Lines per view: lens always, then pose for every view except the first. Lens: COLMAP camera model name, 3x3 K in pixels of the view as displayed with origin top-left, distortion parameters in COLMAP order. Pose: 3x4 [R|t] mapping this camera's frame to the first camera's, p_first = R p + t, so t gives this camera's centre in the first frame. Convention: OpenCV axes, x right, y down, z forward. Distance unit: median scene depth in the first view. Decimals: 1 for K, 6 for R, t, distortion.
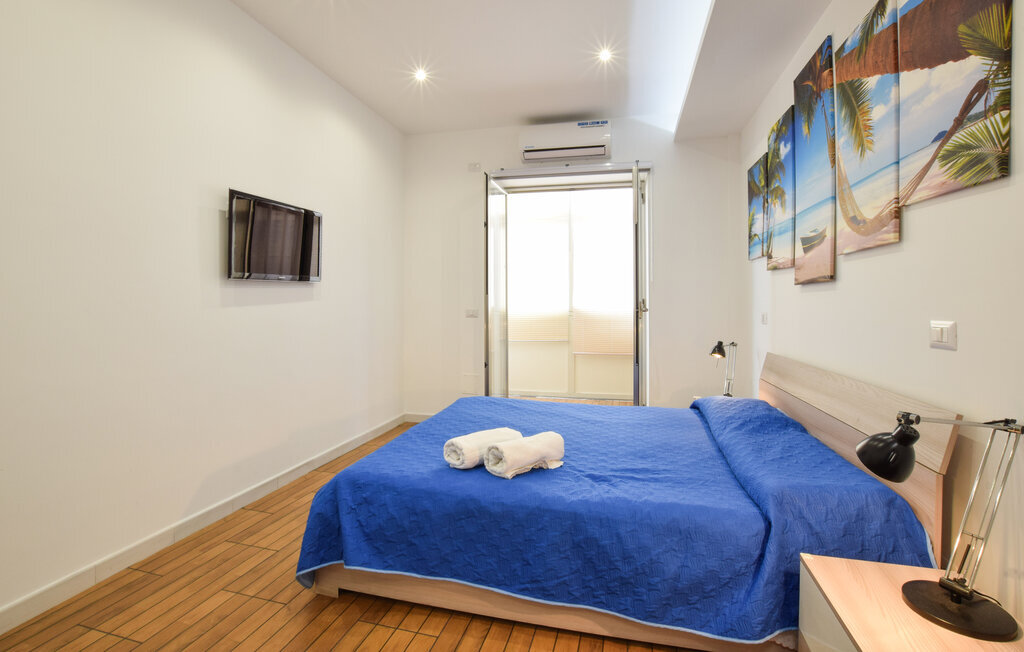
lens RADIAL K [[463.4, 0, 522.6], [0, 463.4, 303.6], [0, 0, 1]] dist [-0.028112, 0.003586]
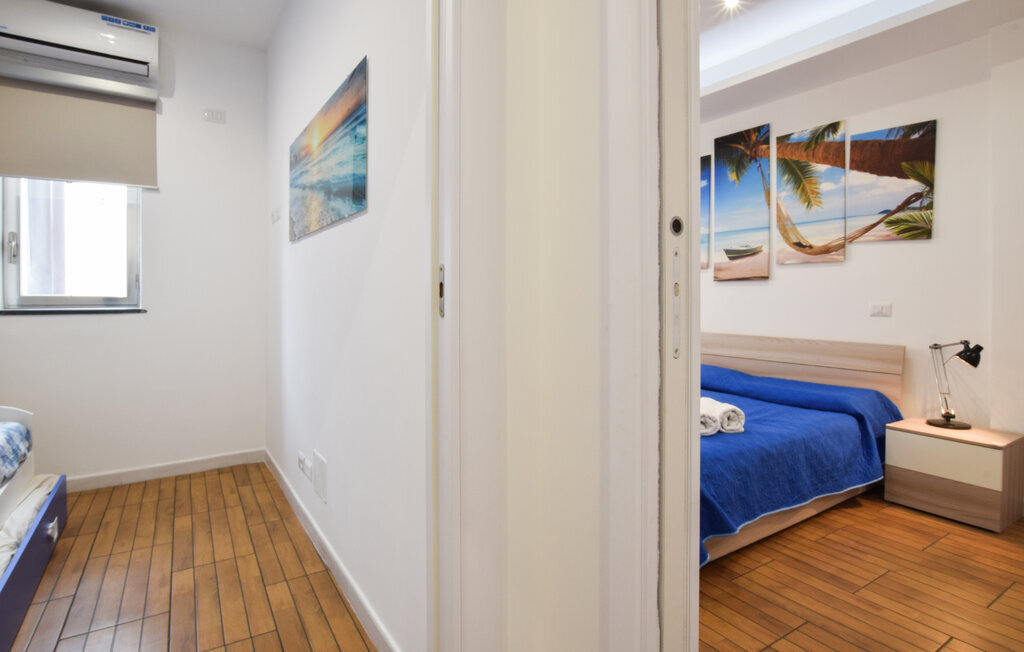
lens RADIAL K [[522.2, 0, 516.5], [0, 522.2, 300.7], [0, 0, 1]] dist [-0.011845, -0.003274]
pose [[0.681909, -0.010048, 0.731368, -1.497297], [-0.000576, 0.999898, 0.014275, -0.002276], [-0.731436, -0.010155, 0.681834, 0.484462]]
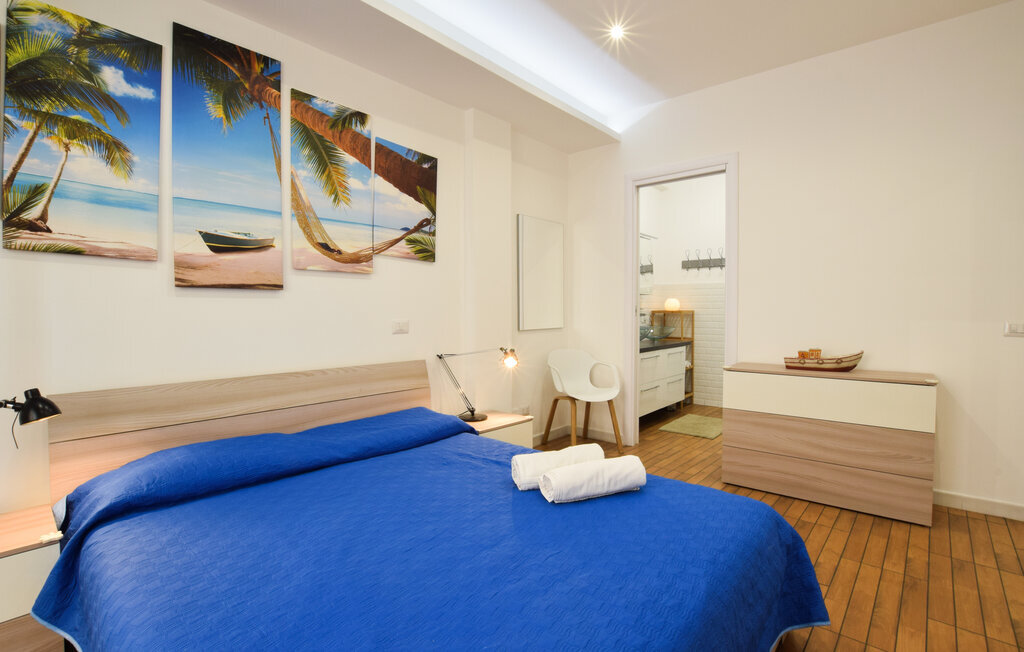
lens RADIAL K [[463.4, 0, 515.5], [0, 463.4, 326.8], [0, 0, 1]] dist [-0.028112, 0.003586]
pose [[-0.872264, -0.012235, 0.488881, -0.419195], [0.001609, 0.999610, 0.027888, 0.010172], [-0.489032, 0.025112, -0.871904, 2.025953]]
